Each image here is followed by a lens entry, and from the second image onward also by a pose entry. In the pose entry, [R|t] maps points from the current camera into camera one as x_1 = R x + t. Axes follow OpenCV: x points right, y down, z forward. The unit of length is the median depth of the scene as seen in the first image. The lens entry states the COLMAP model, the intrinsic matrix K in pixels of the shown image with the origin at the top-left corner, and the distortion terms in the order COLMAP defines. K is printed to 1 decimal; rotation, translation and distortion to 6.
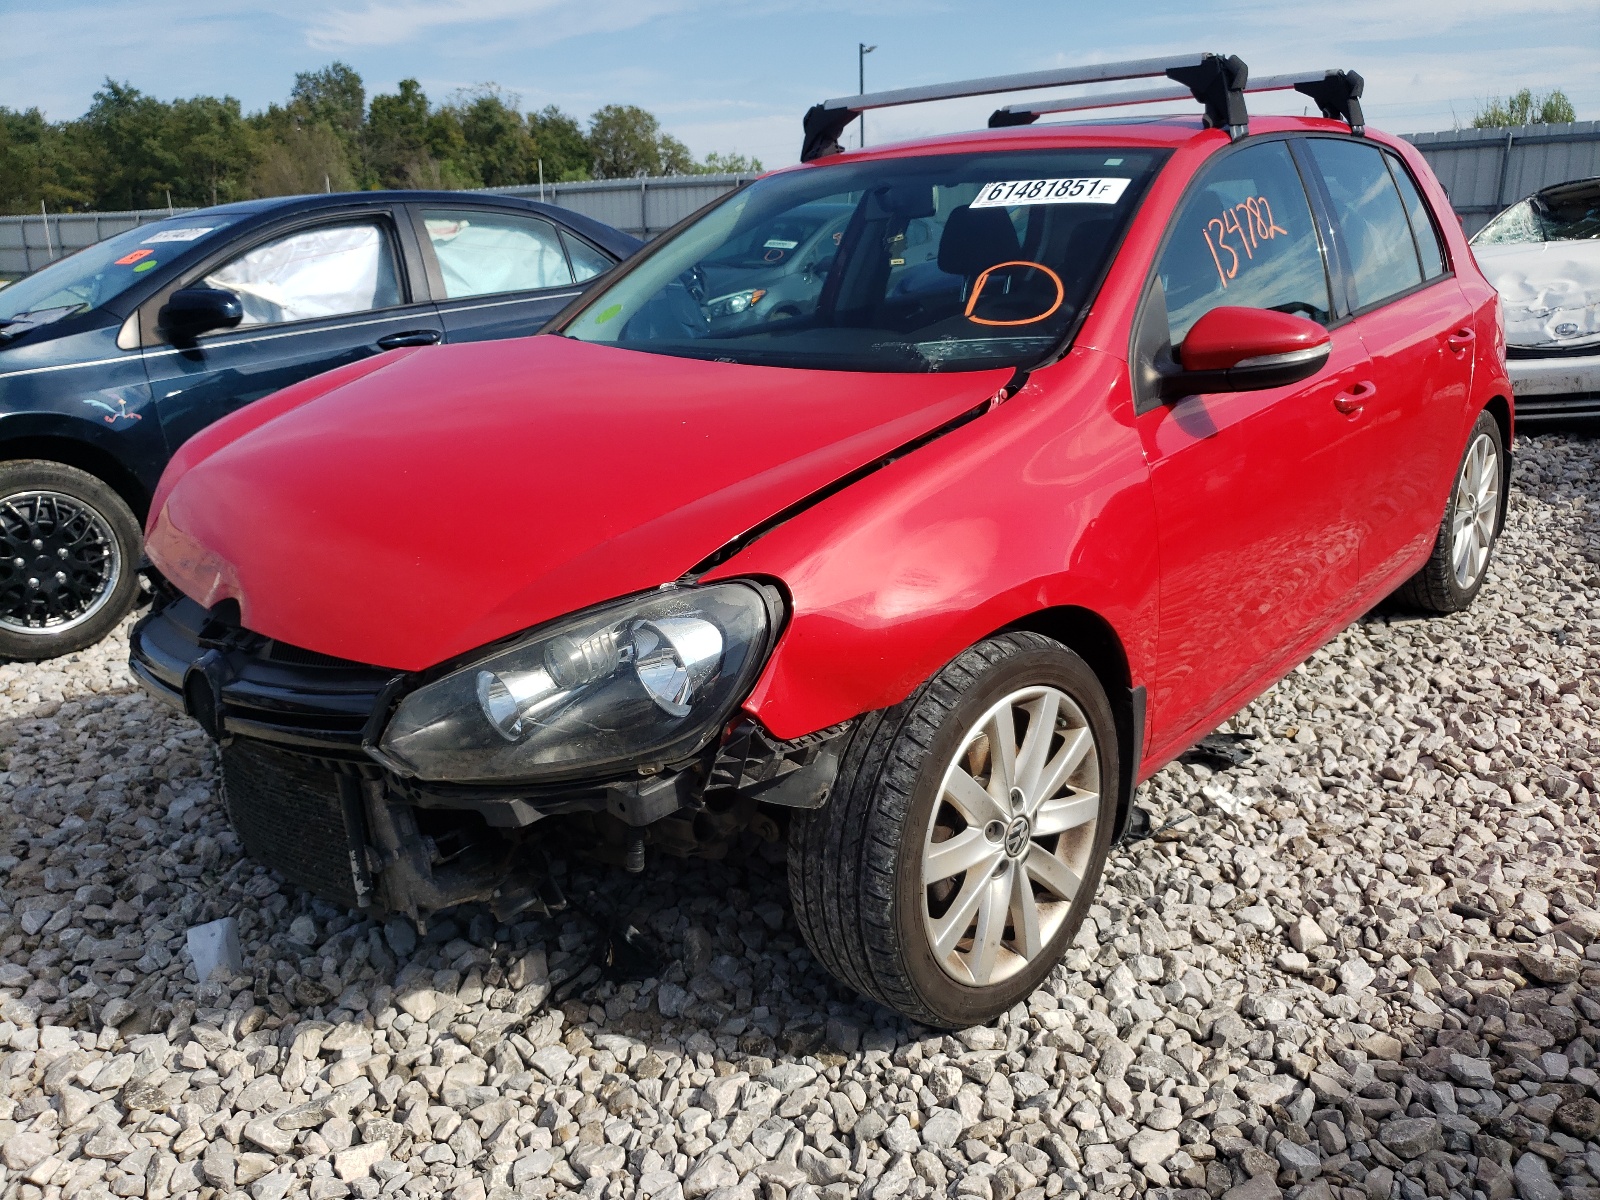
lens RADIAL K [[1262.1, 0, 800.0], [0, 1262.1, 600.0], [0, 0, 1]] dist [0.002858, 0.025793]
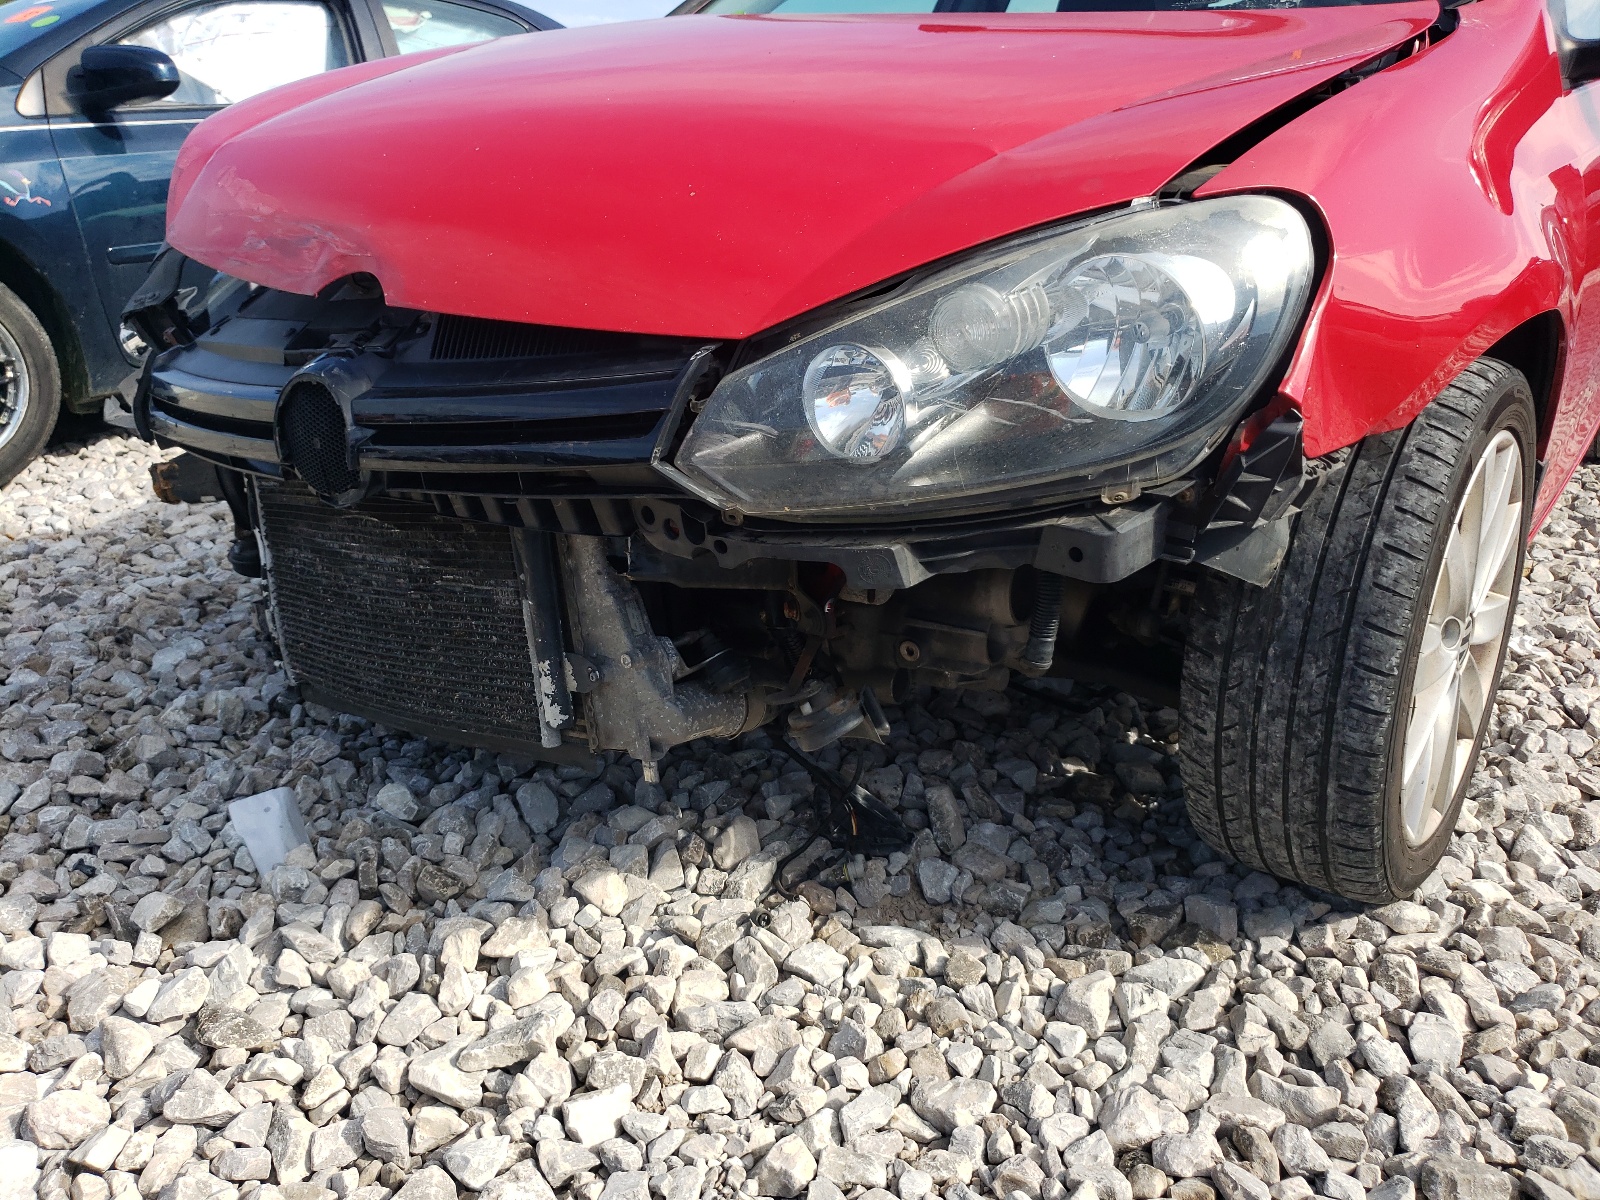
lens RADIAL K [[1262.1, 0, 800.0], [0, 1262.1, 600.0], [0, 0, 1]] dist [0.002858, 0.025793]
pose [[0.995404, -0.000071, 0.095765, -0.260771], [-0.005451, 0.998336, 0.057400, 0.115800], [-0.095610, -0.057658, 0.993748, 0.297045]]
